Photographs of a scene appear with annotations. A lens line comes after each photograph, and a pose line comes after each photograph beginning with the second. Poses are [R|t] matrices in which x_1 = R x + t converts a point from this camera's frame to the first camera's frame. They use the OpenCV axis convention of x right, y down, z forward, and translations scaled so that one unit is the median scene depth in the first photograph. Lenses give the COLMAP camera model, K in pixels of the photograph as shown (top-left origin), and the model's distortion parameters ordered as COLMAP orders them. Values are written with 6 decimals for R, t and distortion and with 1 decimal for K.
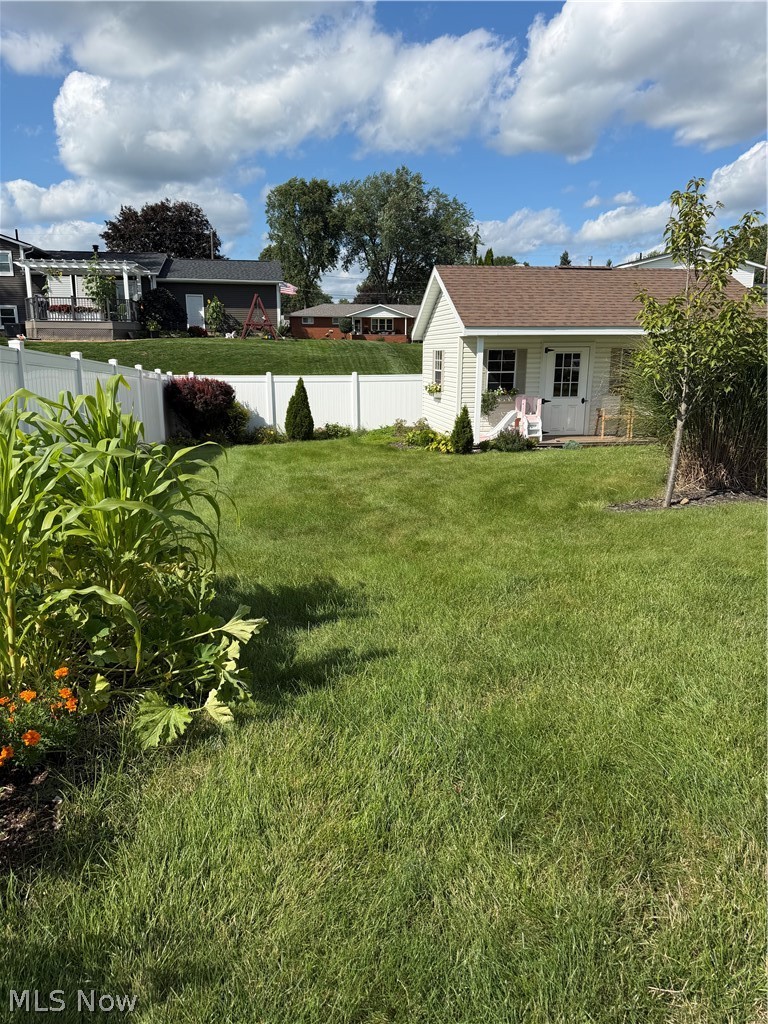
lens RADIAL K [[713.9, 0, 386.6], [0, 713.9, 514.9], [0, 0, 1]] dist [0.150355, -0.227209]
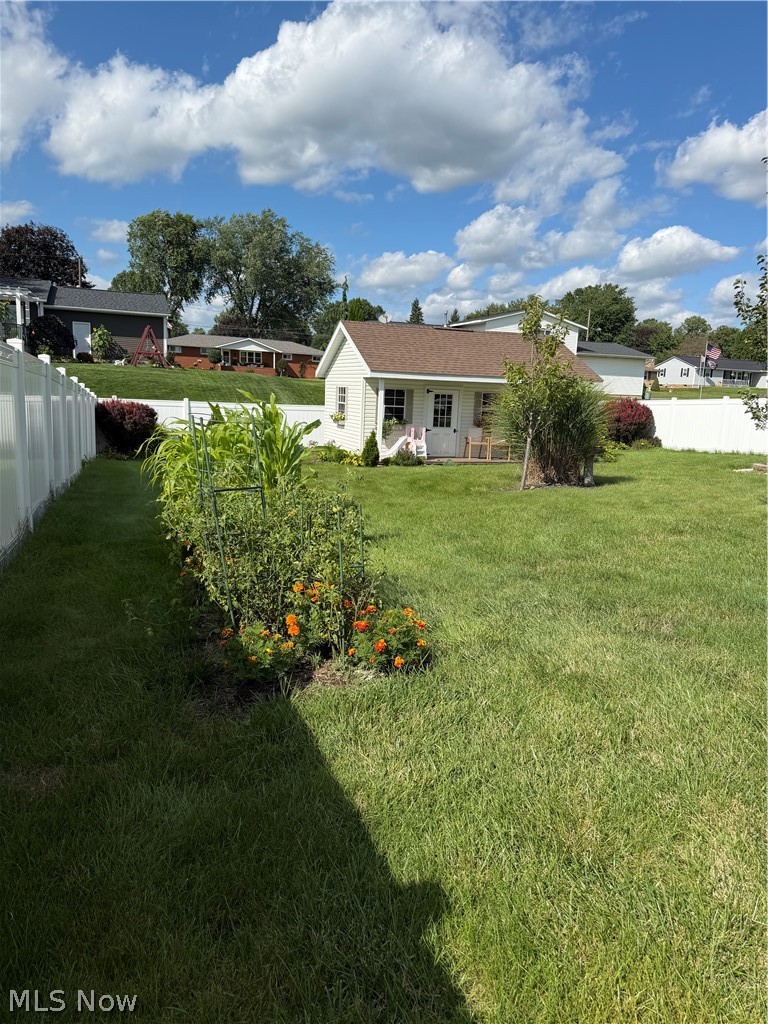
lens RADIAL K [[713.9, 0, 386.6], [0, 713.9, 514.9], [0, 0, 1]] dist [0.150355, -0.227209]
pose [[0.979927, 0.005884, 0.199272, -0.087440], [0.003285, 0.998952, -0.045650, 0.043080], [-0.199331, 0.045388, 0.978880, -0.192838]]
